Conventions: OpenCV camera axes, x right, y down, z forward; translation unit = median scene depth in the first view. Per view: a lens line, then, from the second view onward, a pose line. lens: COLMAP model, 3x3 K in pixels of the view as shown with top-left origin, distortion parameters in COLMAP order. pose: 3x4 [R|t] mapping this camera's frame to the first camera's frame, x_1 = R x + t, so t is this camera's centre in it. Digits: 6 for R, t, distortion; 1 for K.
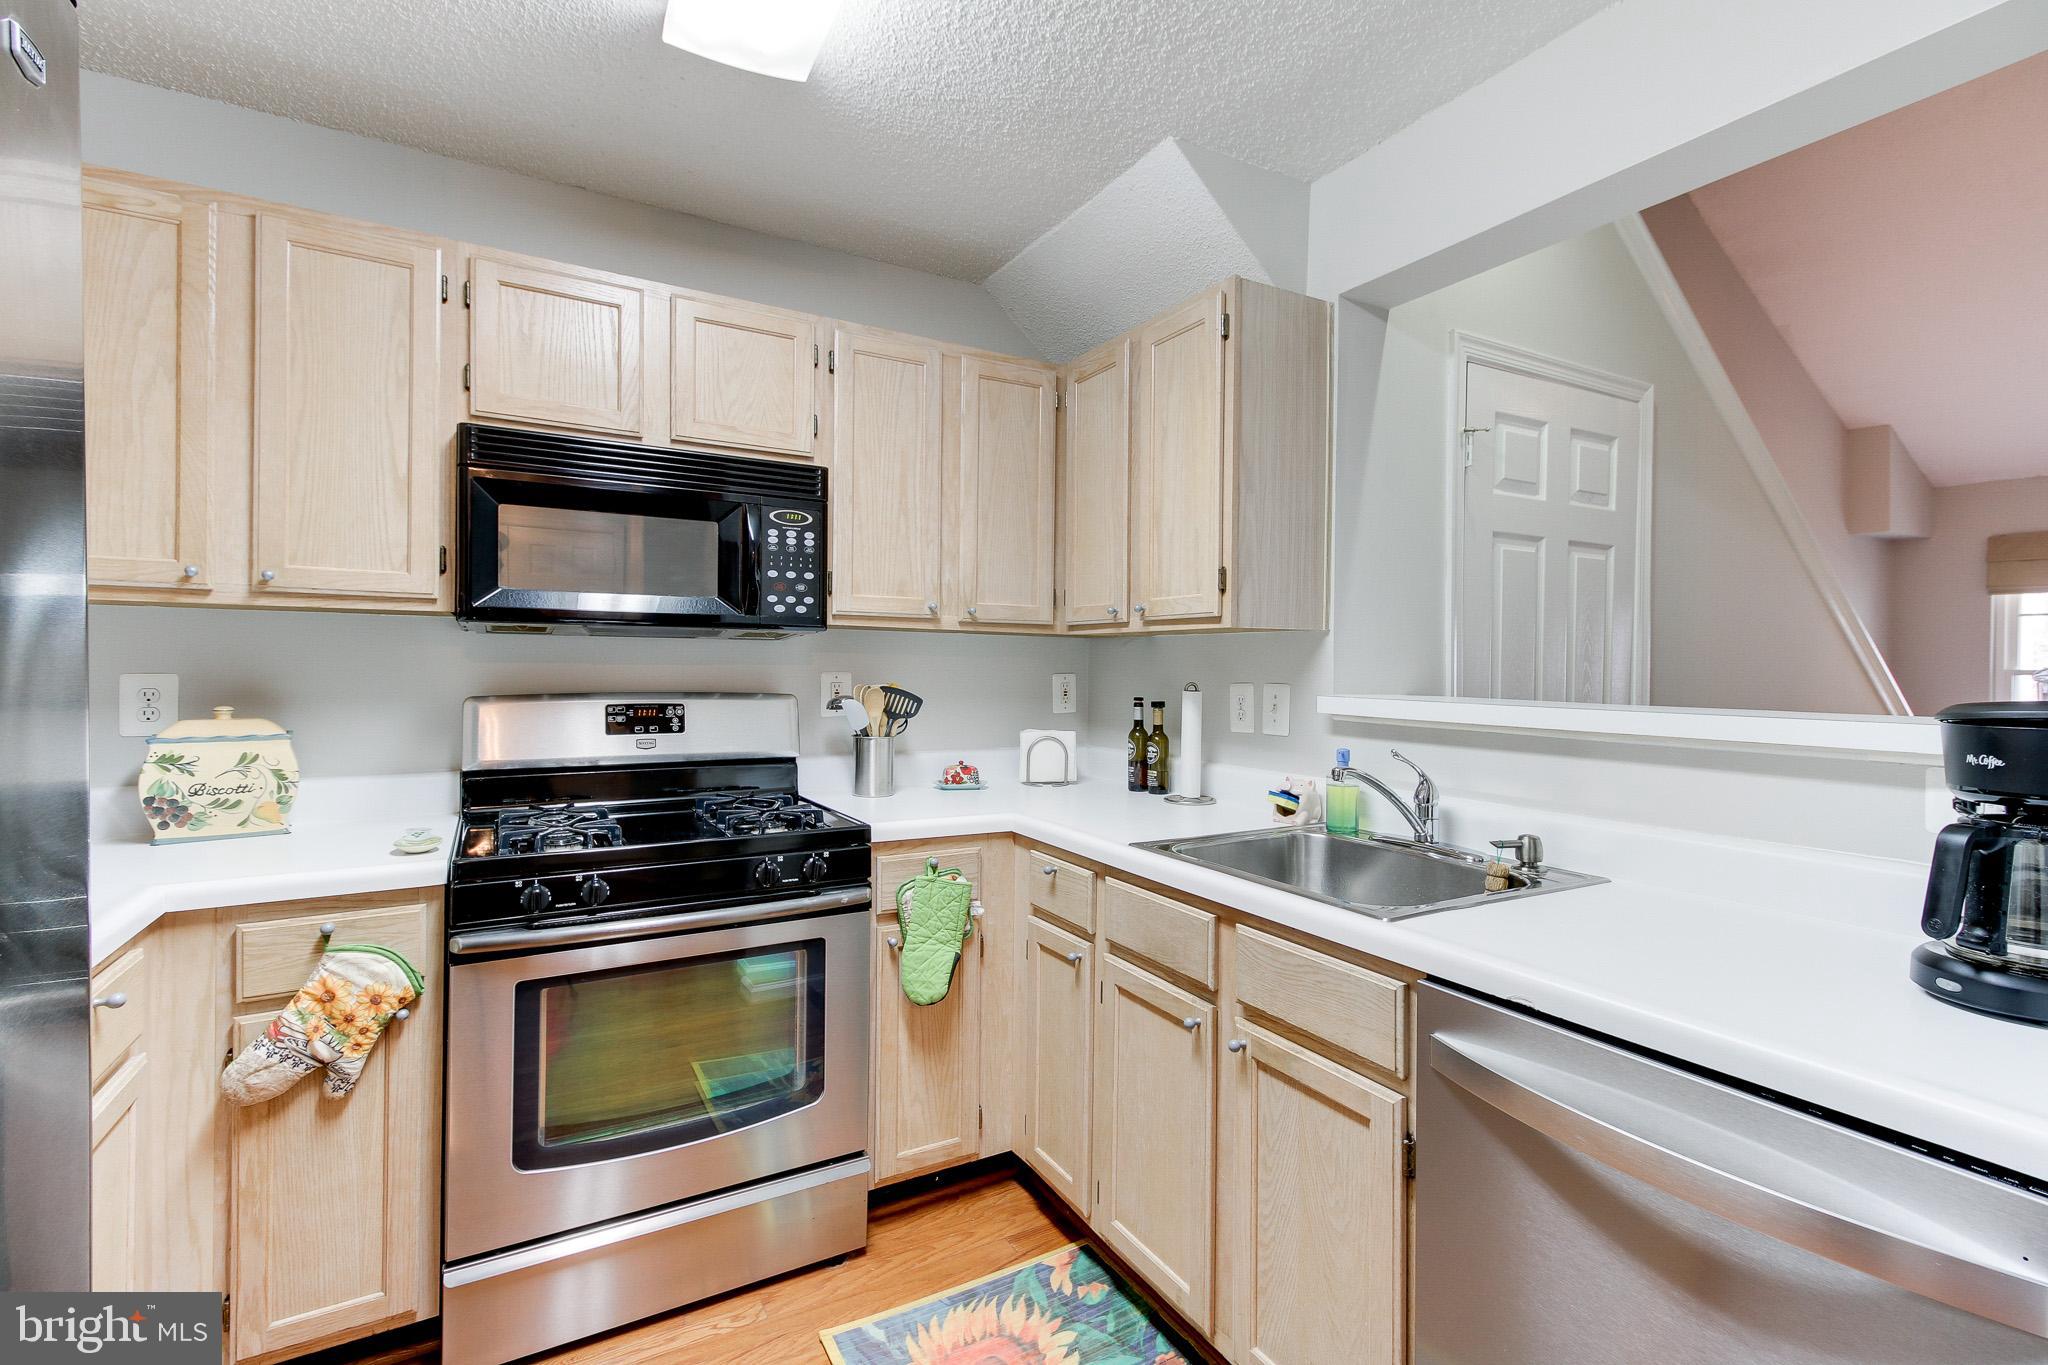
lens RADIAL K [[940.4, 0, 1042.8], [0, 940.4, 669.2], [0, 0, 1]] dist [0.026331, -0.012255]
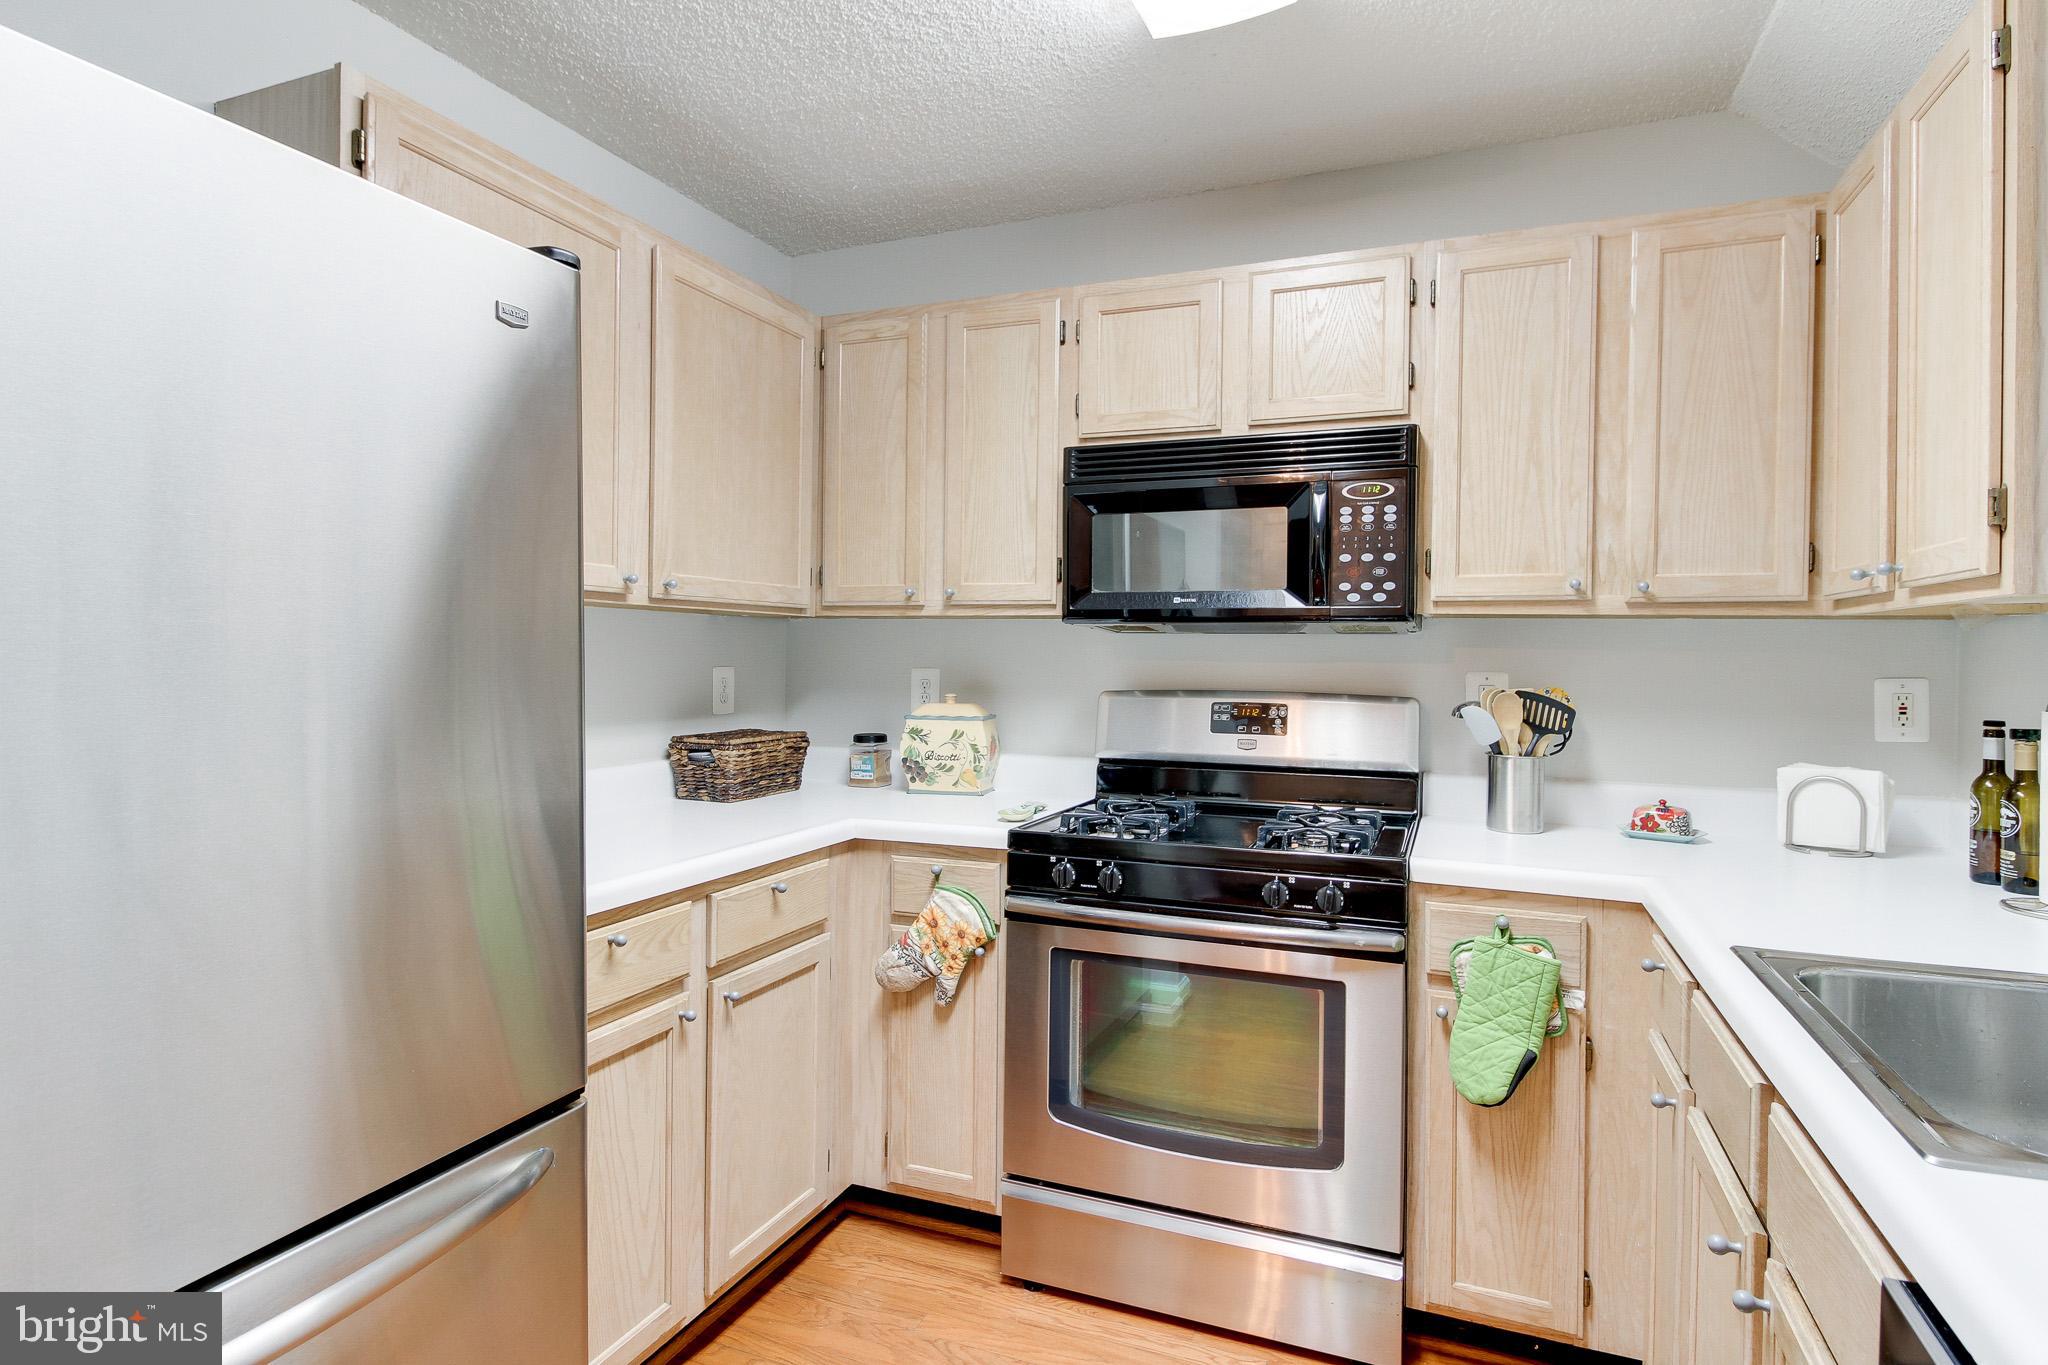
lens RADIAL K [[1073.2, 0, 1028.1], [0, 1073.2, 666.4], [0, 0, 1]] dist [0.009555, -0.006924]
pose [[0.609171, 0.004909, -0.793024, 0.327050], [-0.005779, 0.999982, 0.001751, -0.001004], [0.793018, 0.003516, 0.609188, 0.162225]]
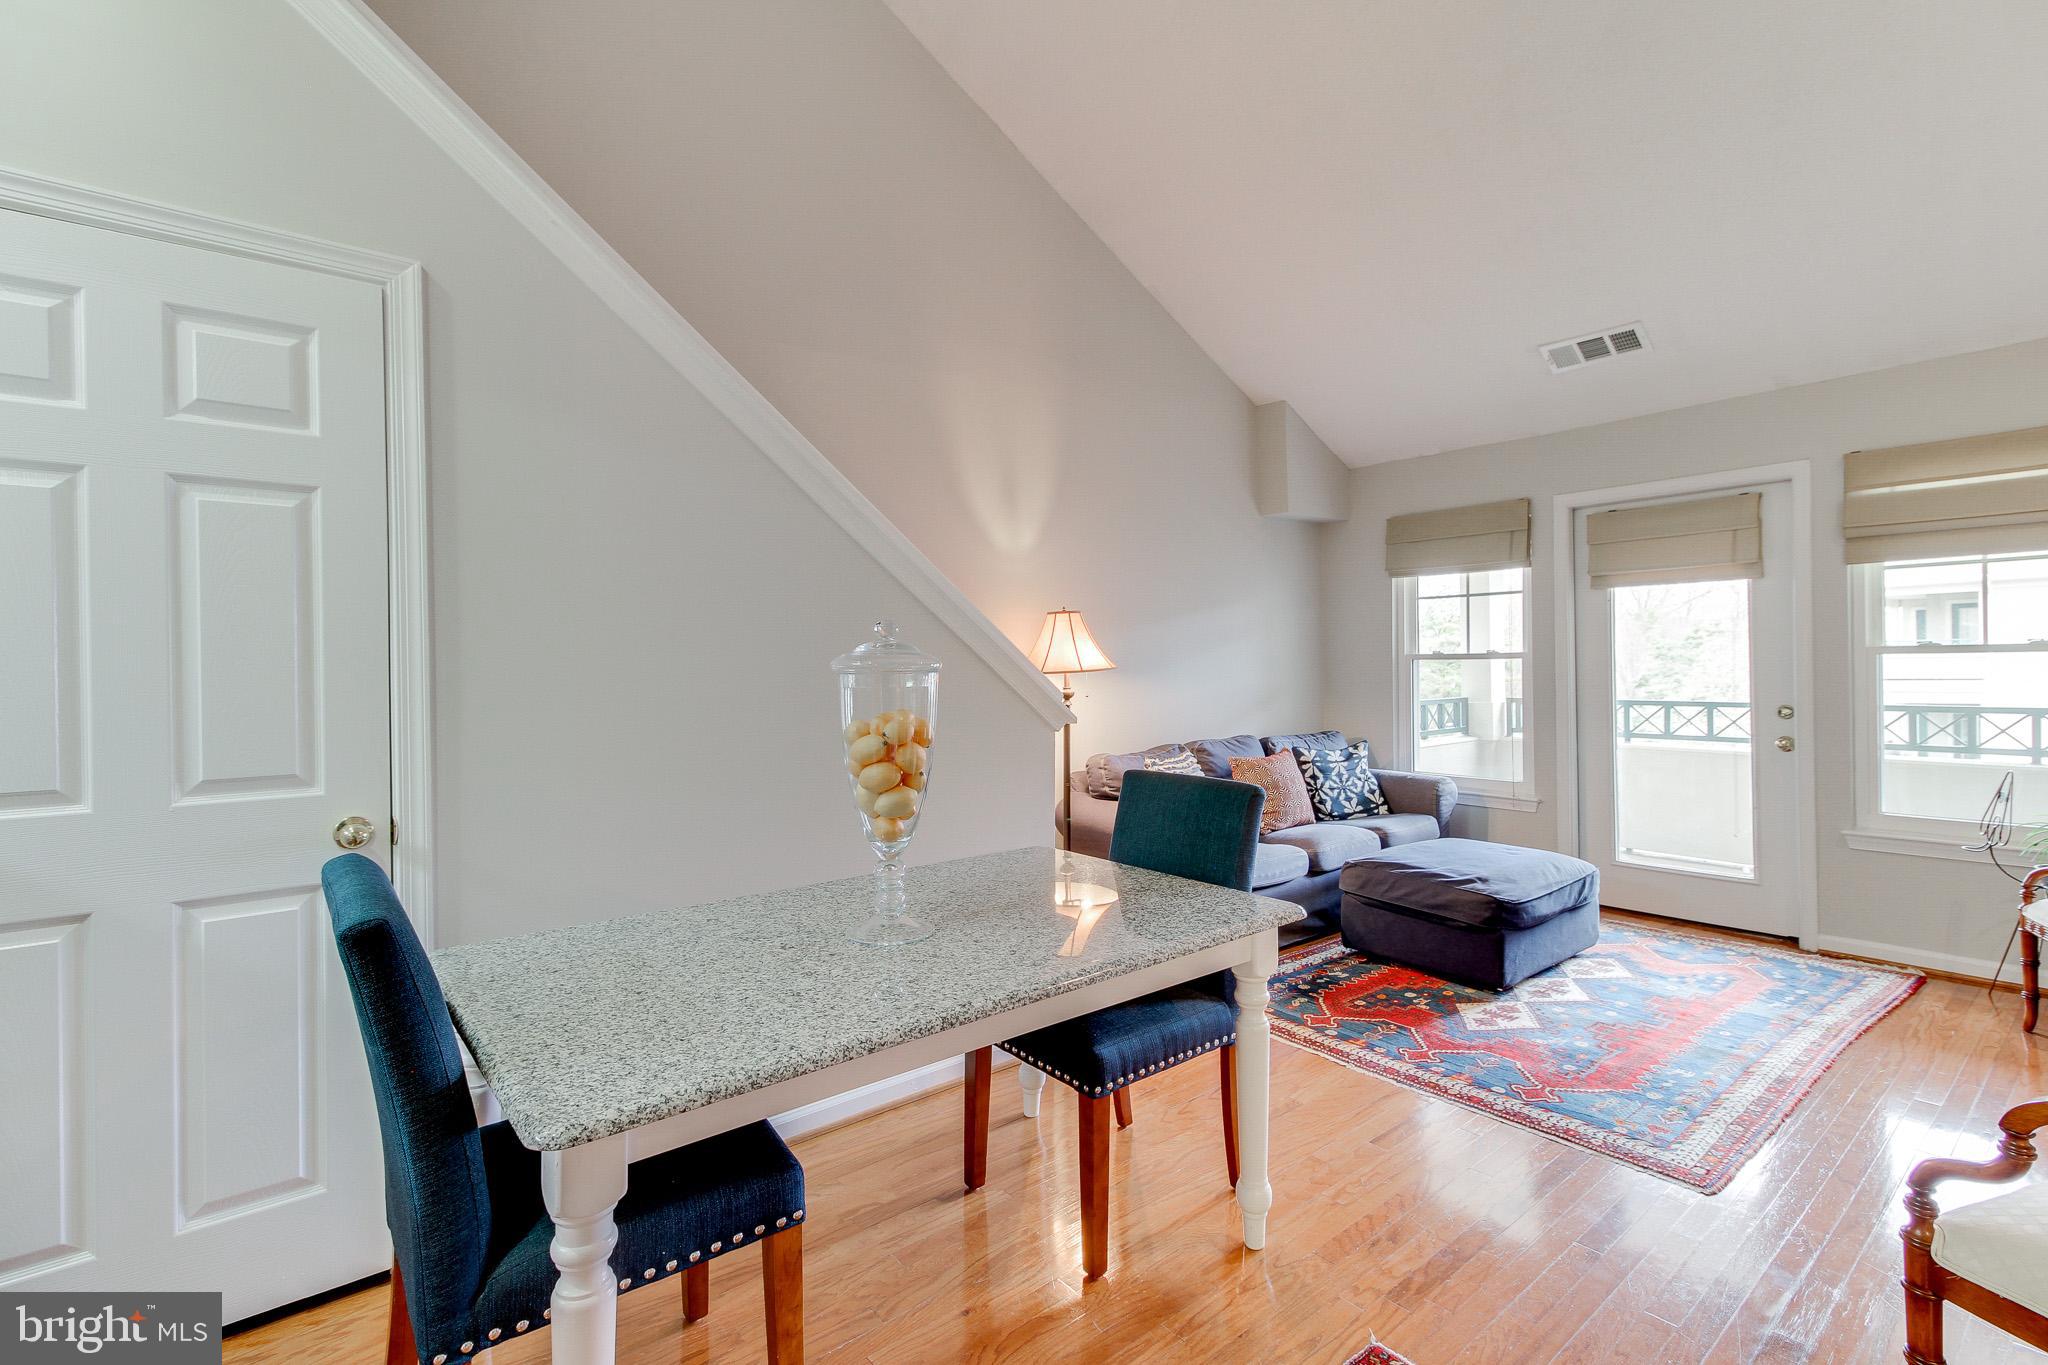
lens RADIAL K [[940.4, 0, 1025.4], [0, 940.4, 668.9], [0, 0, 1]] dist [0.026331, -0.012255]
pose [[0.987185, -0.020688, 0.158233, 1.300501], [0.020888, 0.999782, 0.000399, 0.018268], [-0.158207, 0.002912, 0.987402, 0.300876]]
